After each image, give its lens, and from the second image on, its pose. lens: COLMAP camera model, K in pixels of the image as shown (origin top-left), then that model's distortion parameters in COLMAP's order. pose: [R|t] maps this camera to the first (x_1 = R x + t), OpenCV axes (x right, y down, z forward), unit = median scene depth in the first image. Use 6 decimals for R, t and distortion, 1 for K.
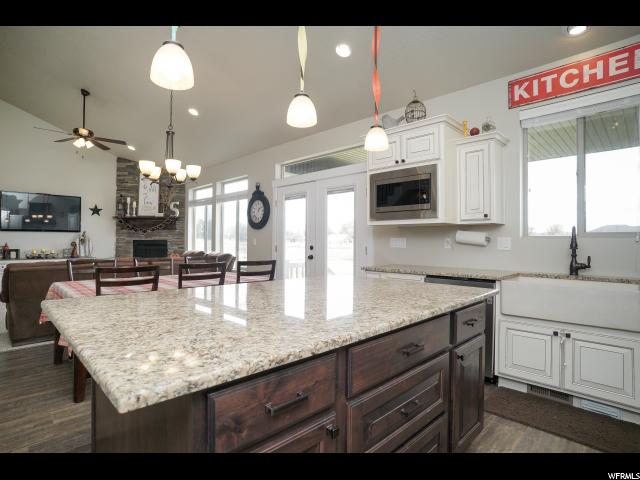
lens RADIAL K [[340.2, 0, 316.0], [0, 340.2, 239.4], [0, 0, 1]] dist [-0.063185, 0.031366]
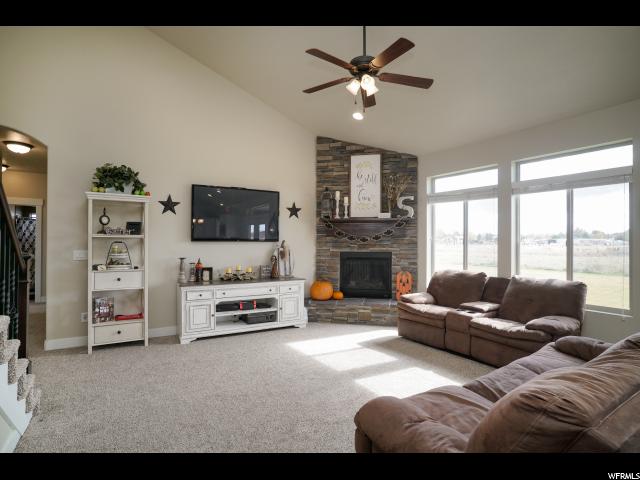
lens RADIAL K [[340.2, 0, 316.0], [0, 340.2, 239.4], [0, 0, 1]] dist [-0.063185, 0.031366]
pose [[0.976133, -0.002550, -0.217159, -1.156916], [0.002020, 0.999994, -0.002661, -0.058987], [0.217164, 0.002159, 0.976133, 0.758537]]
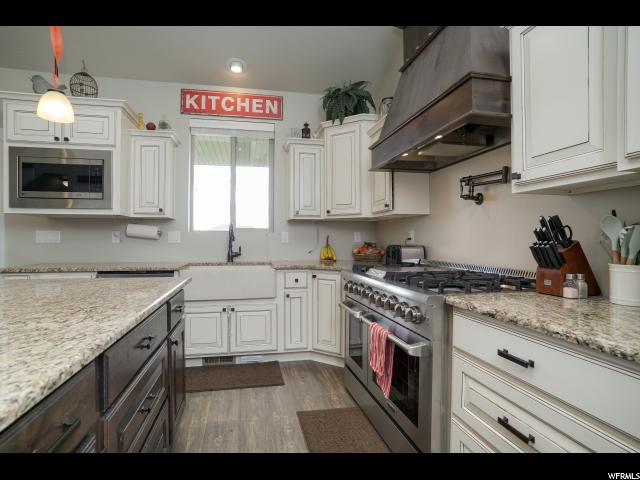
lens RADIAL K [[340.2, 0, 316.0], [0, 340.2, 239.4], [0, 0, 1]] dist [-0.063185, 0.031366]
pose [[0.539286, -0.005601, 0.842104, -0.106641], [-0.004579, 0.999944, 0.009584, 0.007507], [-0.842110, -0.009024, 0.539230, 0.030556]]
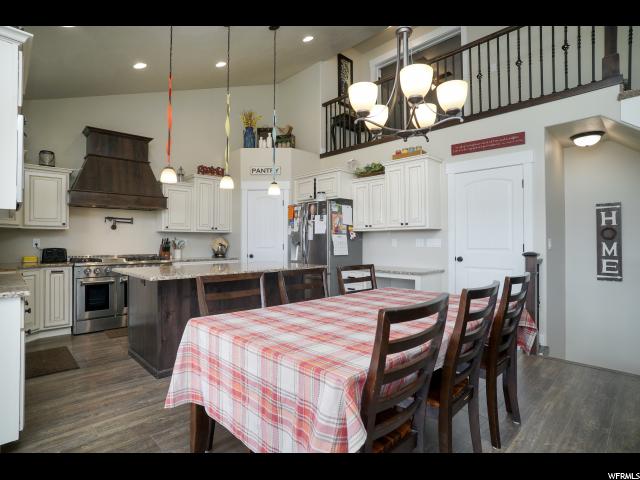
lens RADIAL K [[340.2, 0, 316.0], [0, 340.2, 239.4], [0, 0, 1]] dist [-0.063185, 0.031366]
pose [[-0.999859, -0.006980, 0.015299, -0.342416], [-0.007250, 0.999817, -0.017679, 0.009232], [-0.015172, -0.017787, -0.999727, 1.702753]]
